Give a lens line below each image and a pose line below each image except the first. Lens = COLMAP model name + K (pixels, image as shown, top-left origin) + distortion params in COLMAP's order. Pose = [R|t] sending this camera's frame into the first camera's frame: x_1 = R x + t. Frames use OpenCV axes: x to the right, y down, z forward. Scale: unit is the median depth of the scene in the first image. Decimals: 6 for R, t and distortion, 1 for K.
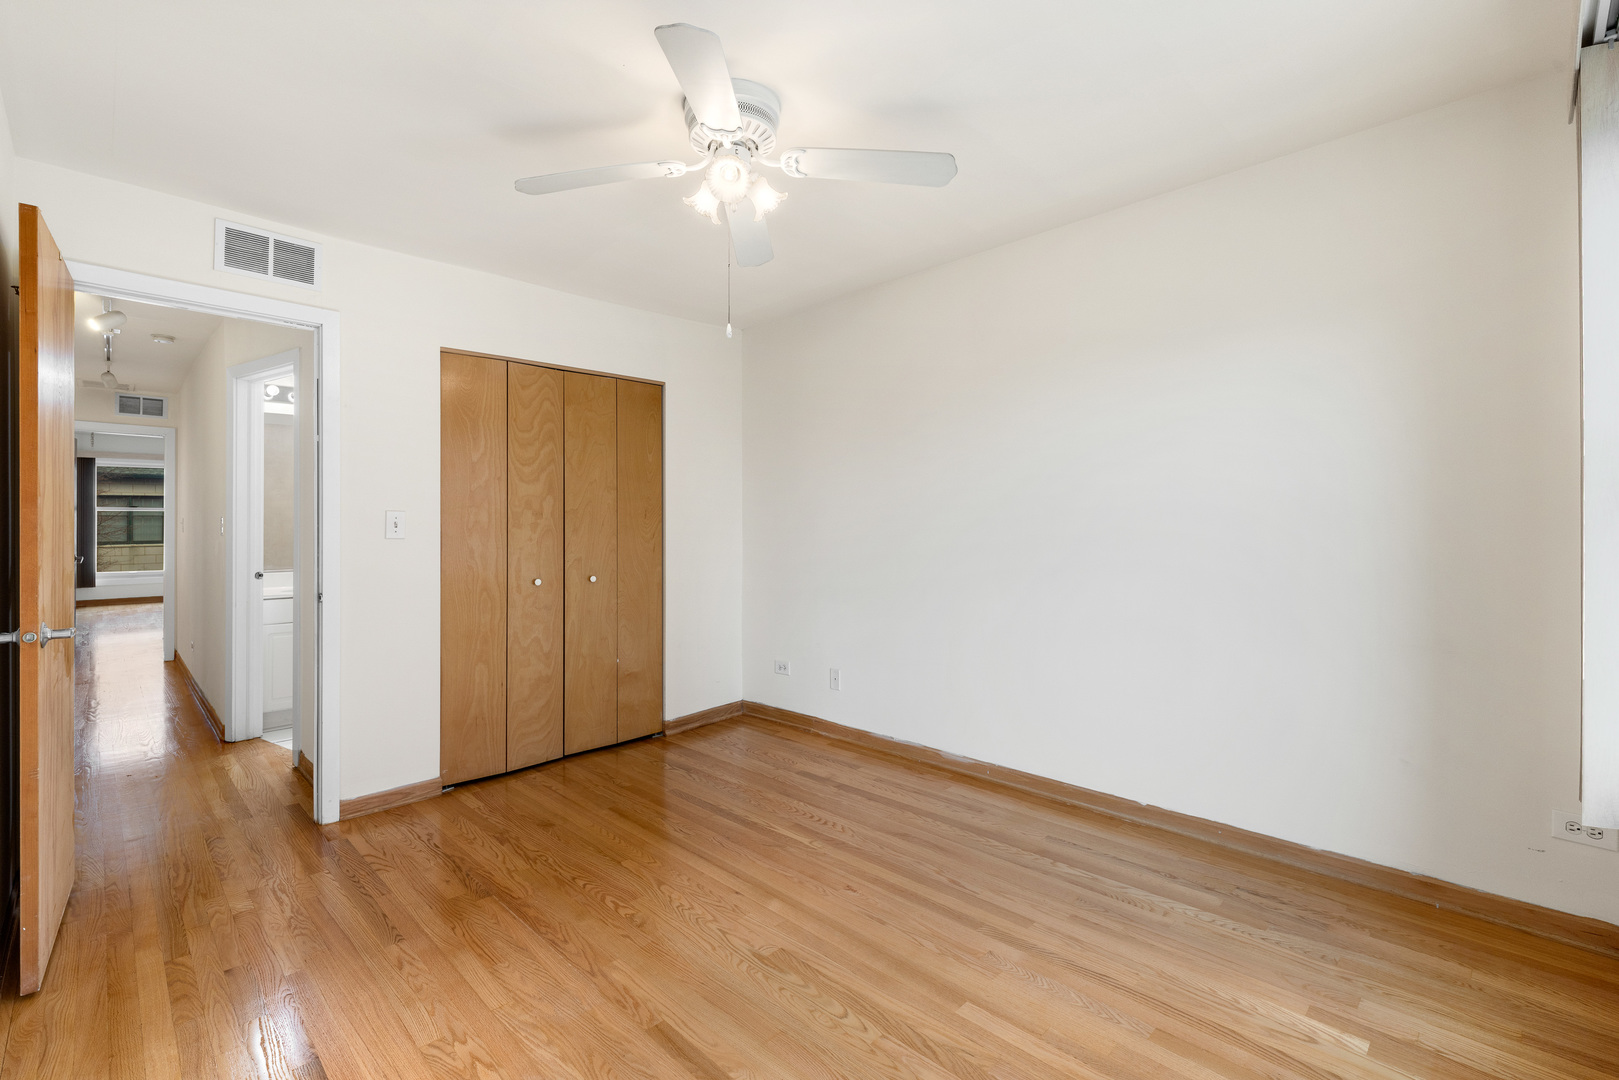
lens RADIAL K [[700.9, 0, 806.4], [0, 700.9, 550.3], [0, 0, 1]] dist [0.012245, -0.010064]
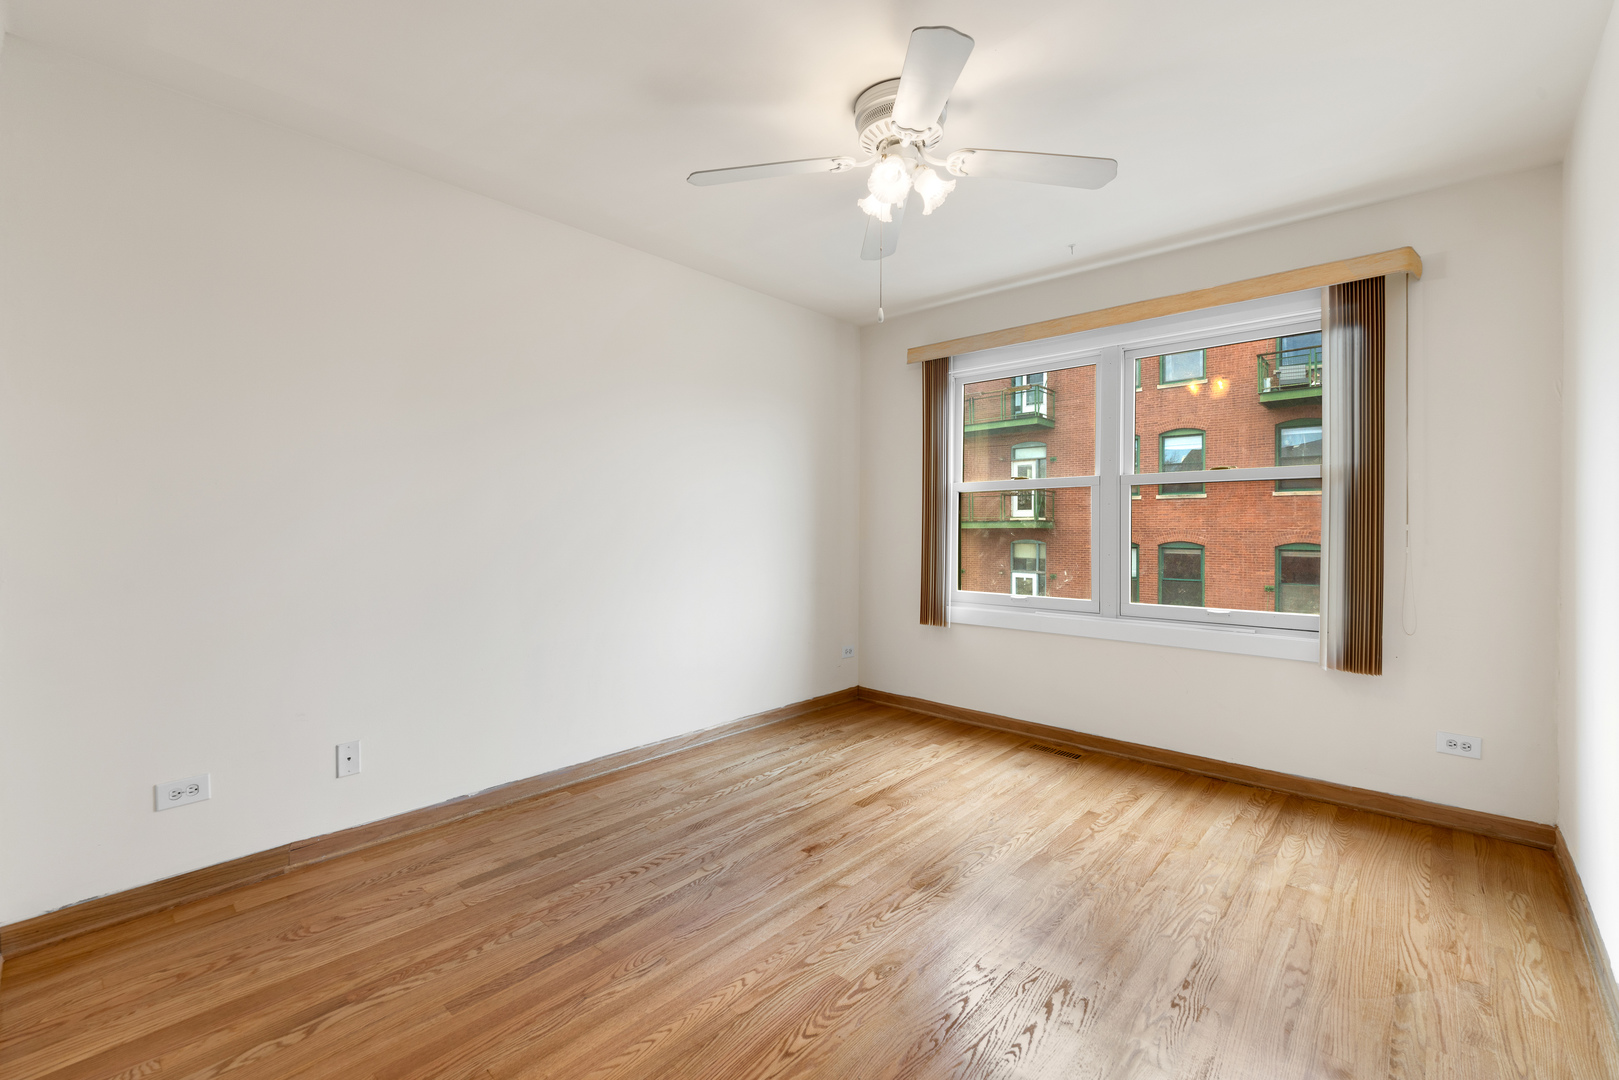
lens RADIAL K [[700.9, 0, 806.4], [0, 700.9, 550.3], [0, 0, 1]] dist [0.012245, -0.010064]
pose [[-0.046224, -0.034247, 0.998344, -0.777562], [0.033579, 0.998794, 0.035817, -0.010676], [-0.998367, 0.035179, -0.045018, 0.809931]]
